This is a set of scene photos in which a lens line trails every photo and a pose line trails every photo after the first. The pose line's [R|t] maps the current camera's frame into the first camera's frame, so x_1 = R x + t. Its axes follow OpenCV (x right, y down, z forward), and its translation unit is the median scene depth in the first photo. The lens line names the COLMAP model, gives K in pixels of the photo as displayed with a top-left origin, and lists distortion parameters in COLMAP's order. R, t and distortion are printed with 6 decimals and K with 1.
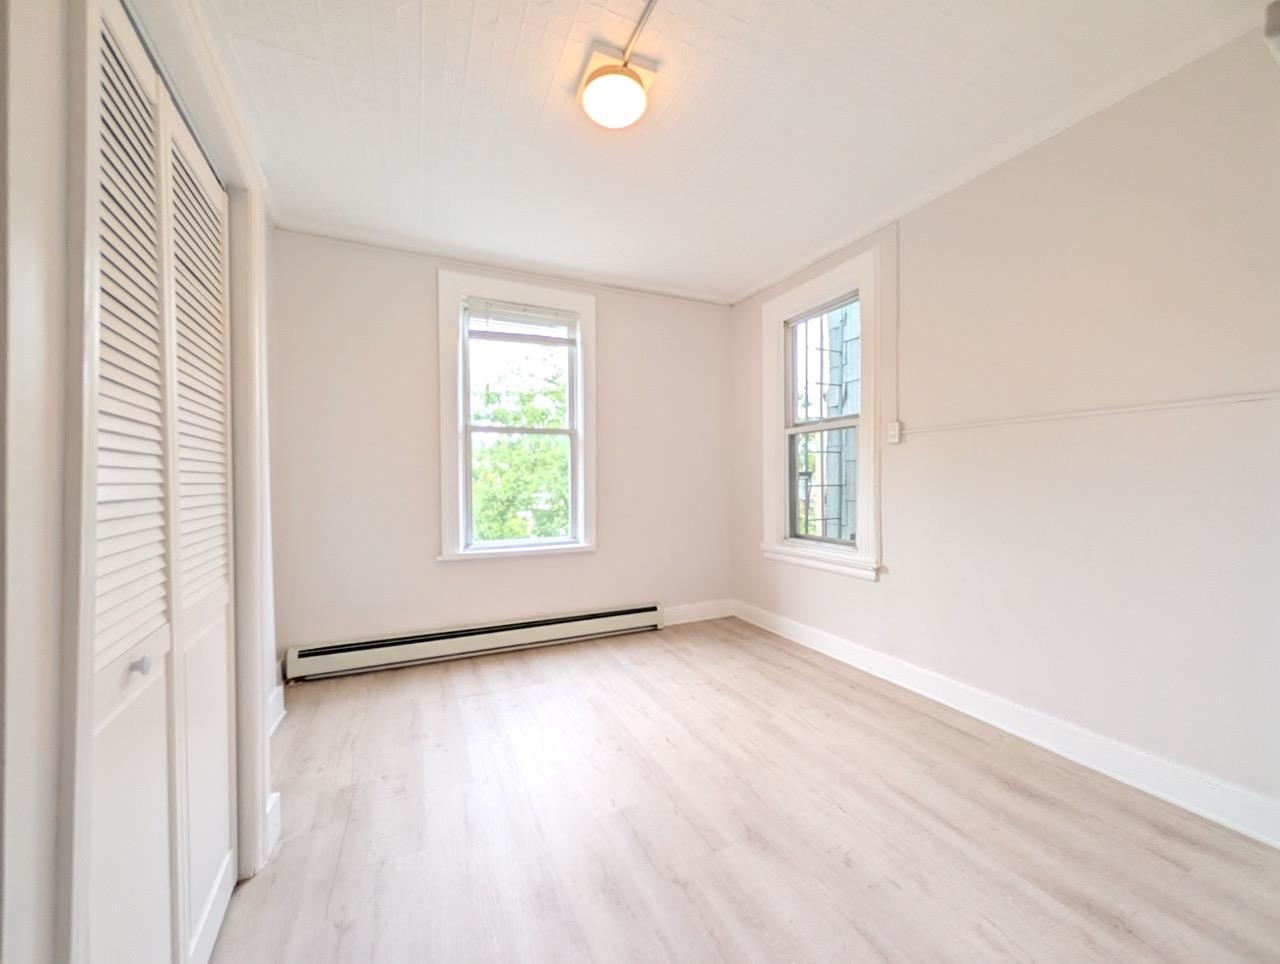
lens RADIAL K [[492.4, 0, 645.0], [0, 492.4, 482.3], [0, 0, 1]] dist [-0.000686, 0.000587]
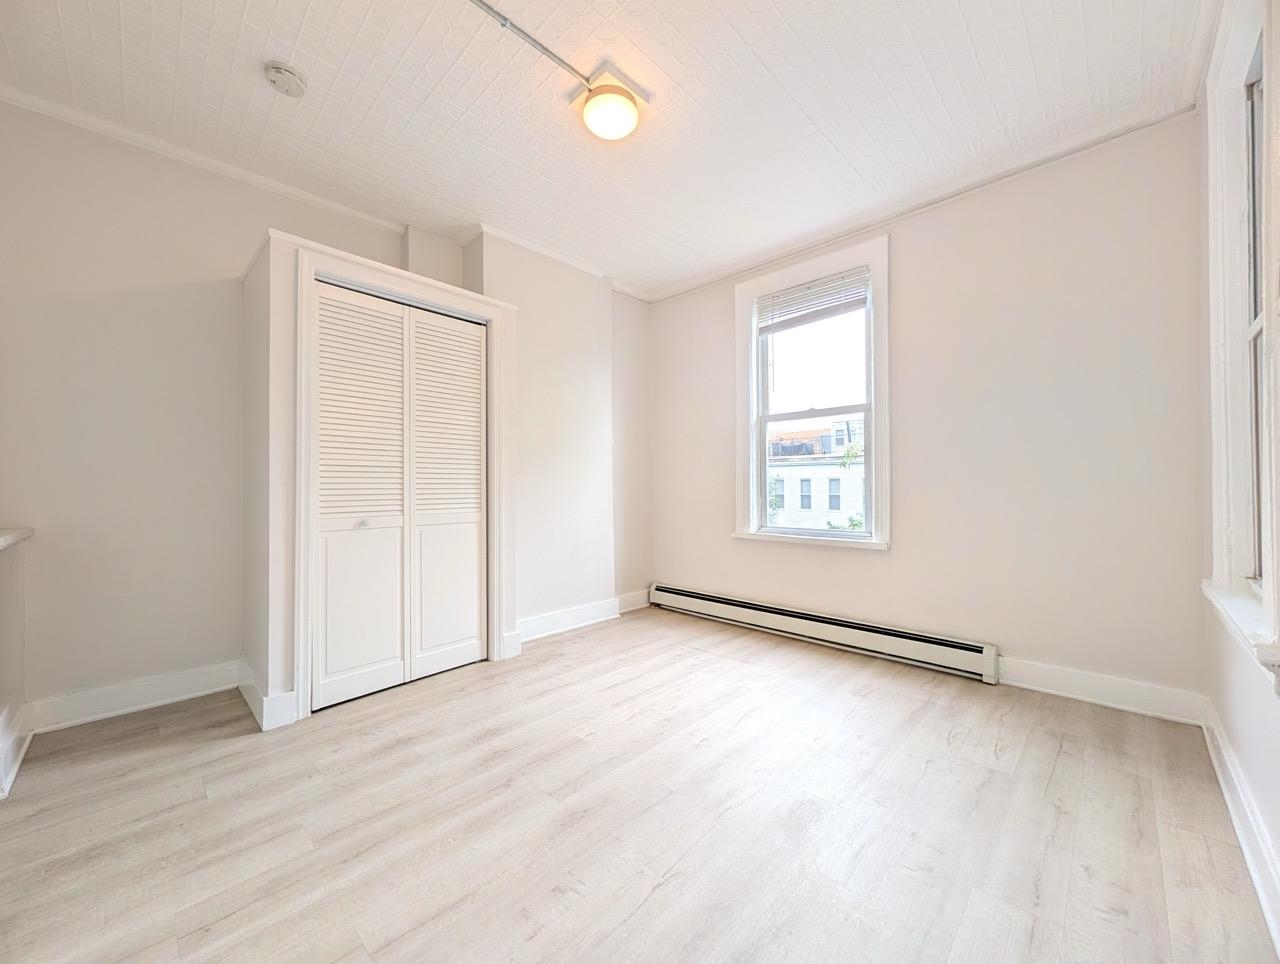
lens RADIAL K [[492.4, 0, 641.0], [0, 492.4, 482.8], [0, 0, 1]] dist [-0.000686, 0.000587]
pose [[0.351046, -0.004711, -0.936346, 0.662870], [-0.003096, 0.999976, -0.006192, 0.044567], [0.936353, 0.005073, 0.351023, 0.443215]]
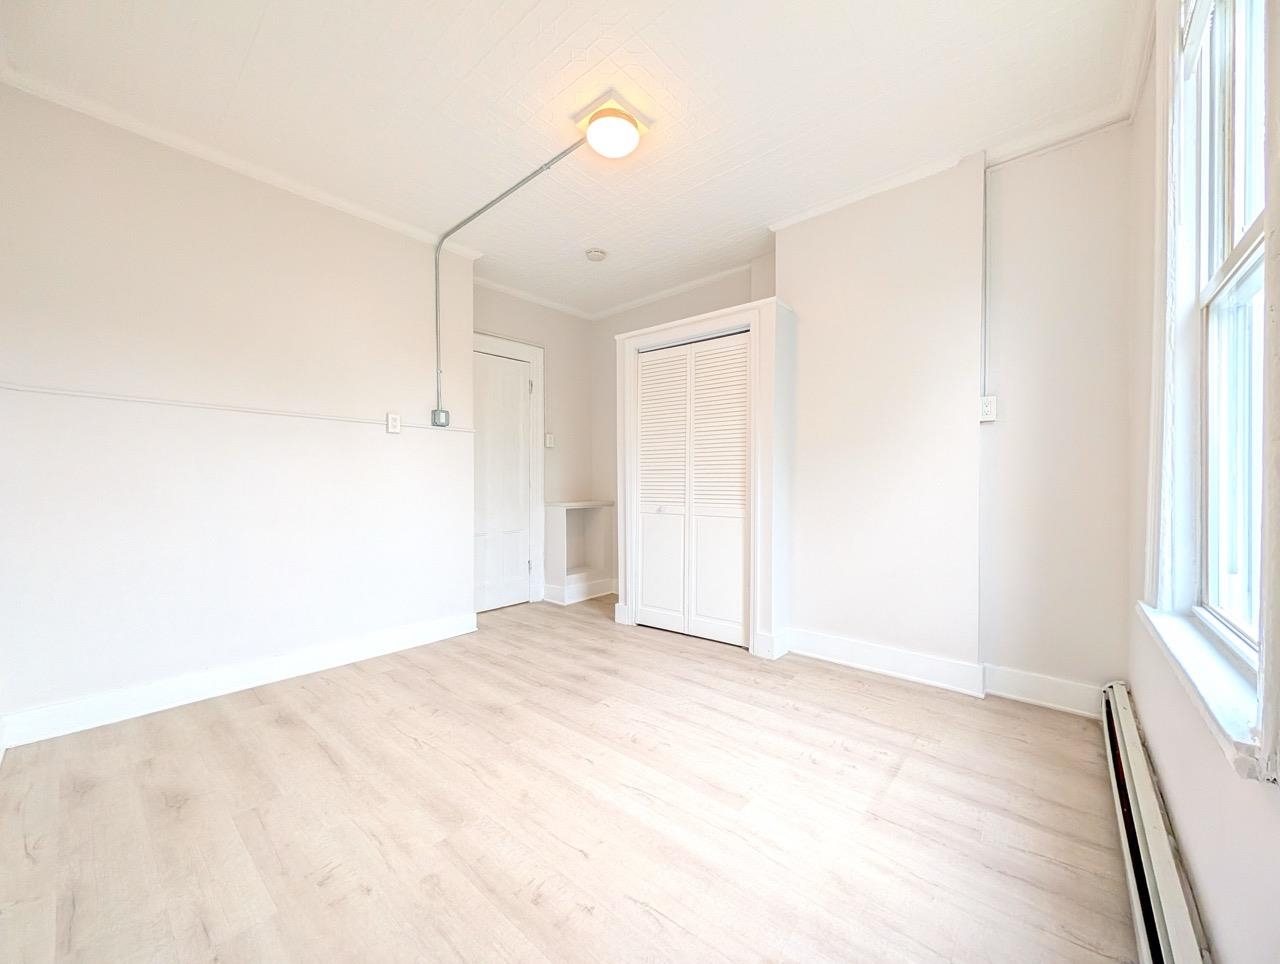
lens RADIAL K [[492.4, 0, 643.4], [0, 492.4, 481.7], [0, 0, 1]] dist [-0.000686, 0.000587]
pose [[-0.913510, 0.003707, -0.406799, 0.234050], [0.000520, 0.999968, 0.007945, 0.032325], [0.406816, 0.007046, -0.913483, 1.395208]]
